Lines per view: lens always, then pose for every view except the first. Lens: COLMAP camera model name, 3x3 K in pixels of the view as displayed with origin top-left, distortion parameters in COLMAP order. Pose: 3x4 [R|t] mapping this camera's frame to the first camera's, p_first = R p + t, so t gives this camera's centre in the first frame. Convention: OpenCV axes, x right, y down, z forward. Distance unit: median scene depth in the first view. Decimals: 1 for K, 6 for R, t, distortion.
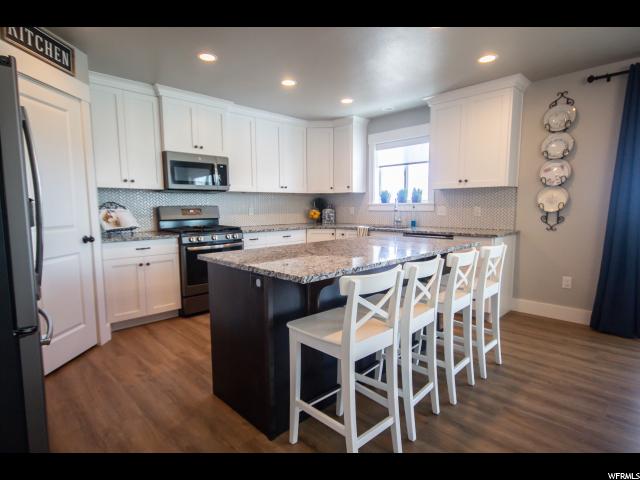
lens RADIAL K [[346.3, 0, 319.1], [0, 346.3, 238.0], [0, 0, 1]] dist [0.023205, -0.003330]
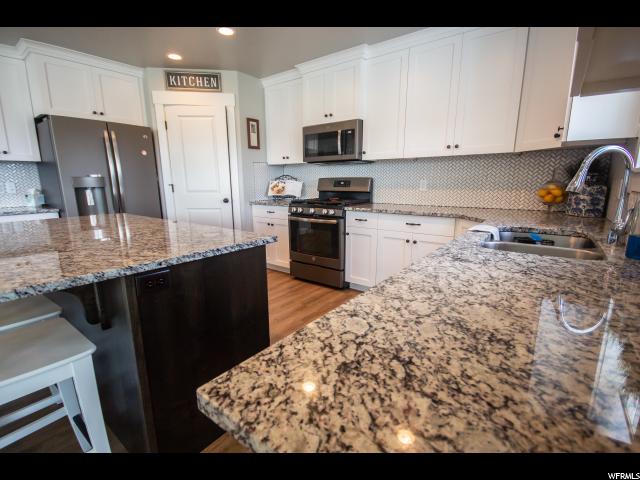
lens RADIAL K [[298.2, 0, 322.3], [0, 298.2, 241.1], [0, 0, 1]] dist [-0.001560, -0.002686]
pose [[0.151487, 0.201755, -0.967650, 0.496097], [-0.088685, 0.977774, 0.189983, -0.074838], [0.984473, 0.057036, 0.166013, 0.835397]]
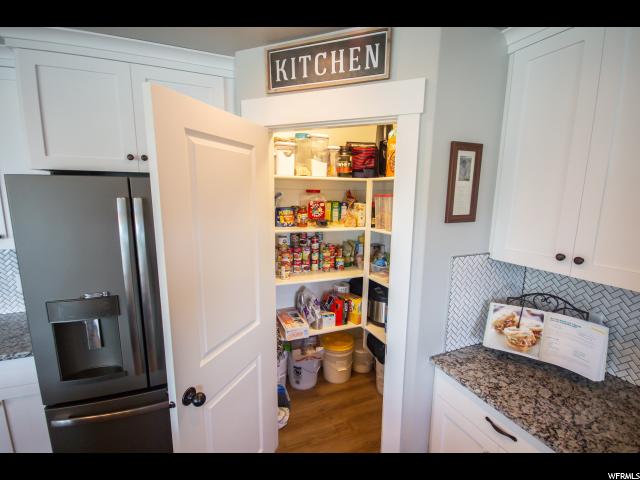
lens RADIAL K [[298.2, 0, 317.3], [0, 298.2, 241.1], [0, 0, 1]] dist [-0.001560, -0.002686]
pose [[-0.359872, 0.151003, -0.920701, -0.118707], [-0.093867, 0.975949, 0.196754, -0.192846], [0.928268, 0.157230, -0.337042, 0.729906]]
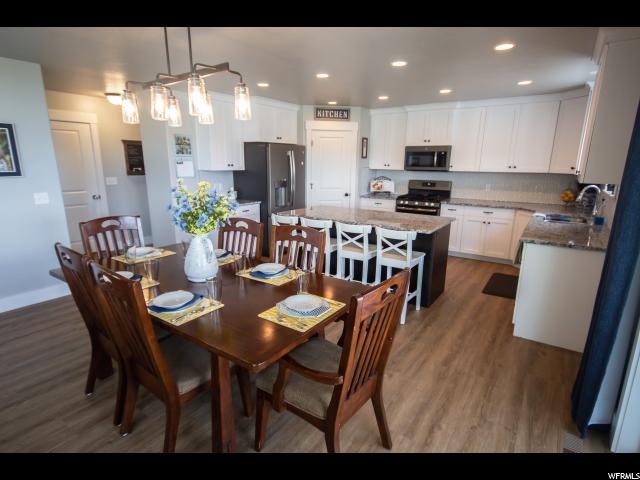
lens RADIAL K [[341.8, 0, 315.5], [0, 341.8, 241.9], [0, 0, 1]] dist [-0.000883, -0.000107]
pose [[0.187922, 0.234144, -0.953867, 1.002922], [-0.099910, 0.970689, 0.218590, -0.112068], [0.977089, 0.054223, 0.205807, 0.256911]]
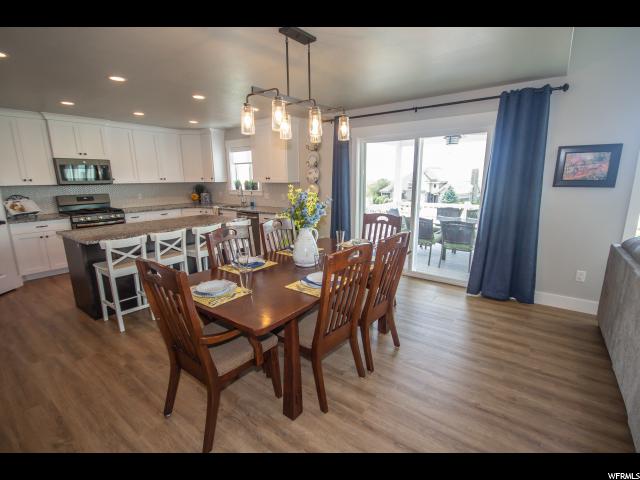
lens RADIAL K [[298.2, 0, 320.8], [0, 298.2, 242.5], [0, 0, 1]] dist [-0.001560, -0.002686]
pose [[0.987264, -0.034873, 0.155224, 0.403273], [0.016053, 0.992537, 0.120881, -0.030655], [-0.158281, -0.116849, 0.980456, -0.385312]]
